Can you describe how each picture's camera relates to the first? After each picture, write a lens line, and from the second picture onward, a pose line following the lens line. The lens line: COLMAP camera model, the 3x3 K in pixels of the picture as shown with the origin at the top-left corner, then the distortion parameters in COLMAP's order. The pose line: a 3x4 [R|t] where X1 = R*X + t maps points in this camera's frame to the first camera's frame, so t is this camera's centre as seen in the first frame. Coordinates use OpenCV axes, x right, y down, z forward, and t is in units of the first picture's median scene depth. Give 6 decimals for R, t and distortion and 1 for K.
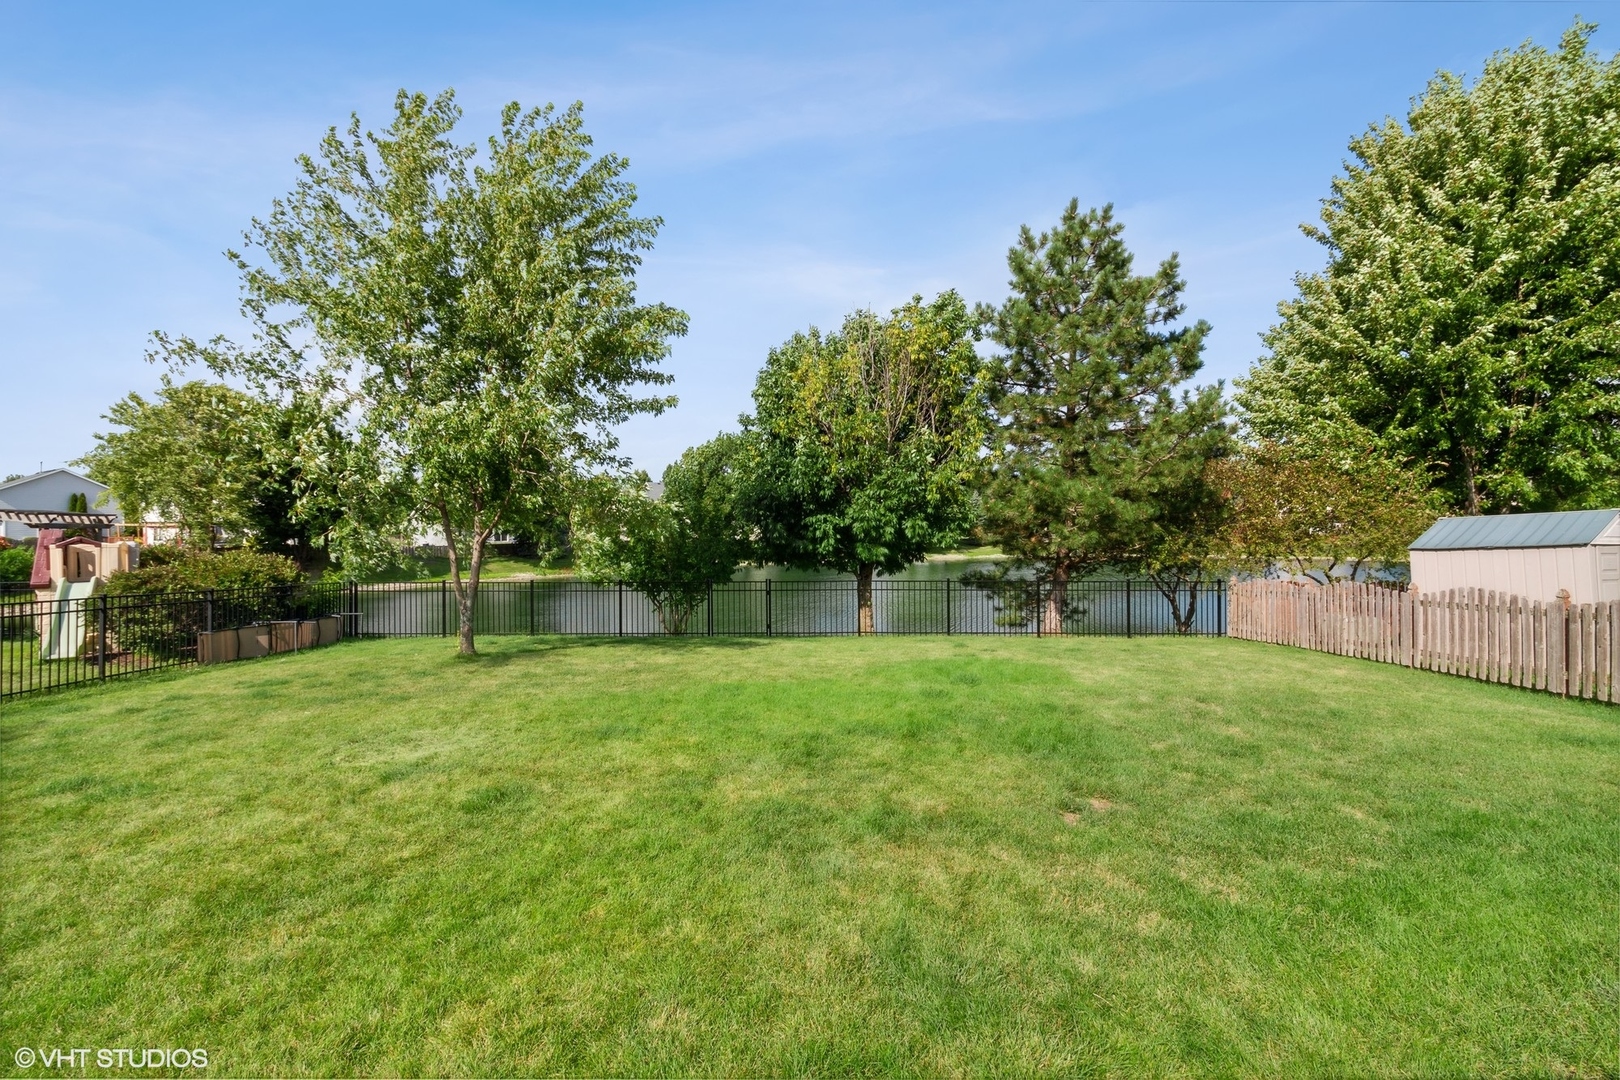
lens RADIAL K [[760.6, 0, 801.8], [0, 760.6, 536.8], [0, 0, 1]] dist [0.016558, 0.000322]
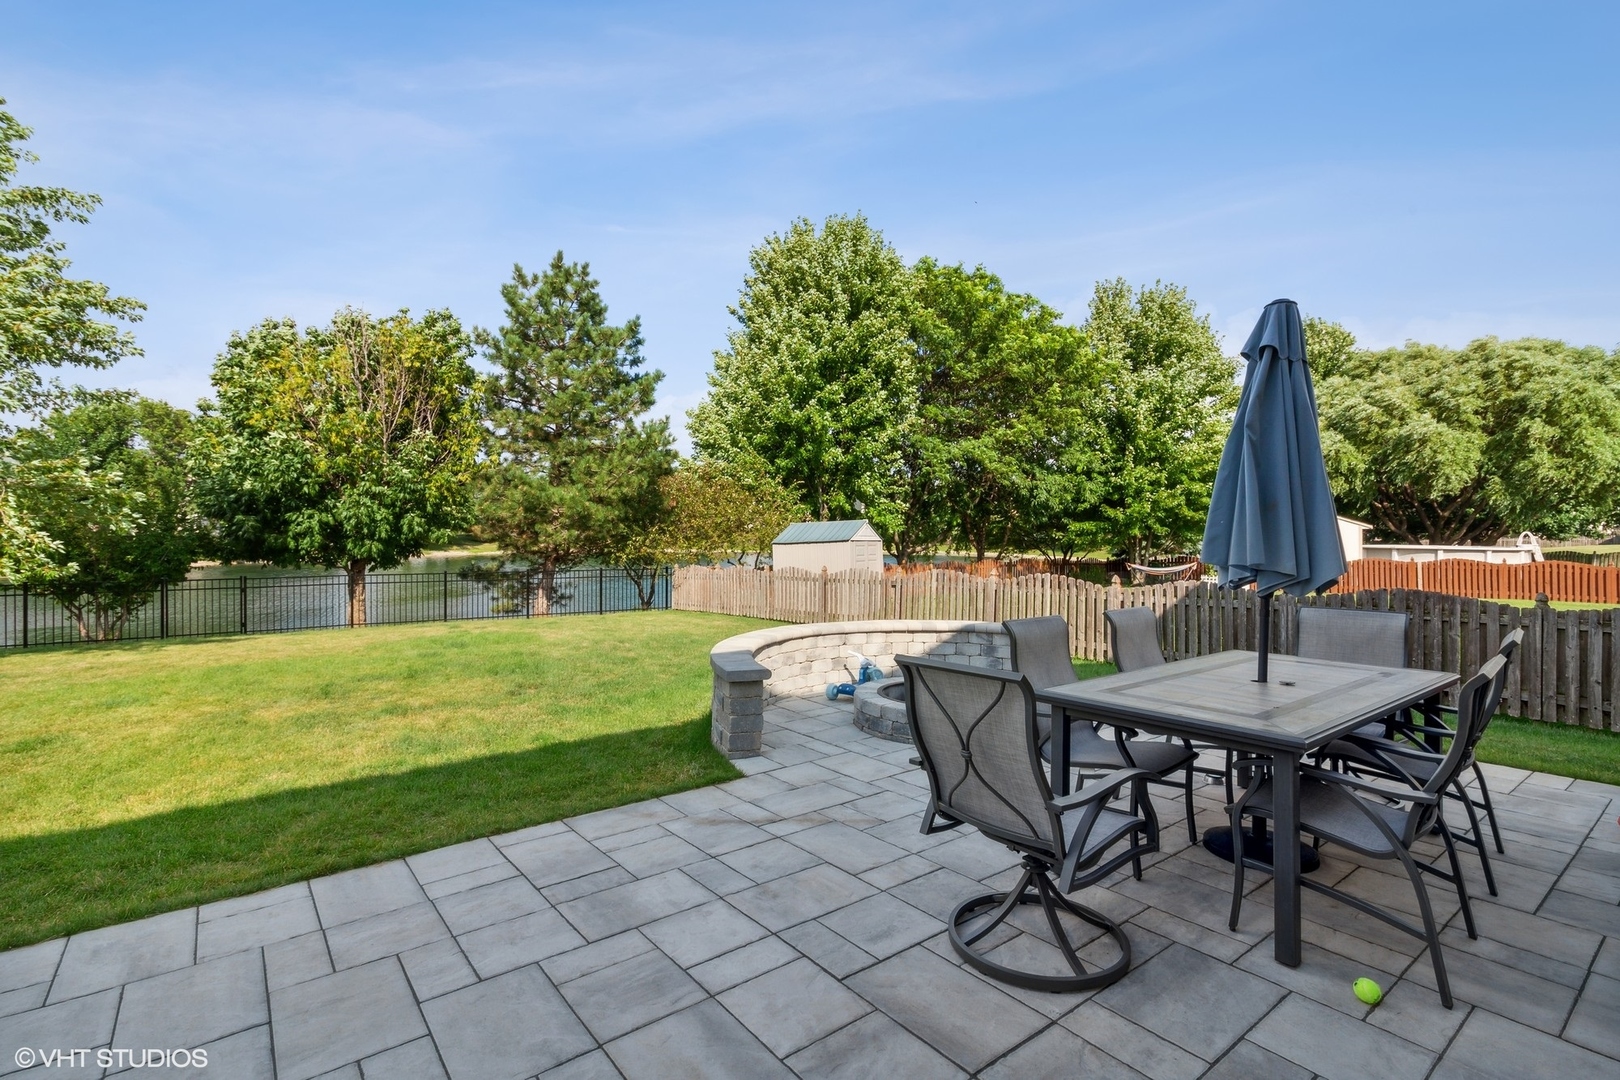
lens RADIAL K [[760.6, 0, 801.8], [0, 760.6, 536.8], [0, 0, 1]] dist [0.016558, 0.000322]
pose [[0.812775, 0.002455, 0.582573, -0.031364], [-0.005439, 0.999980, 0.003374, -0.001584], [-0.582552, -0.005910, 0.812772, -0.194807]]
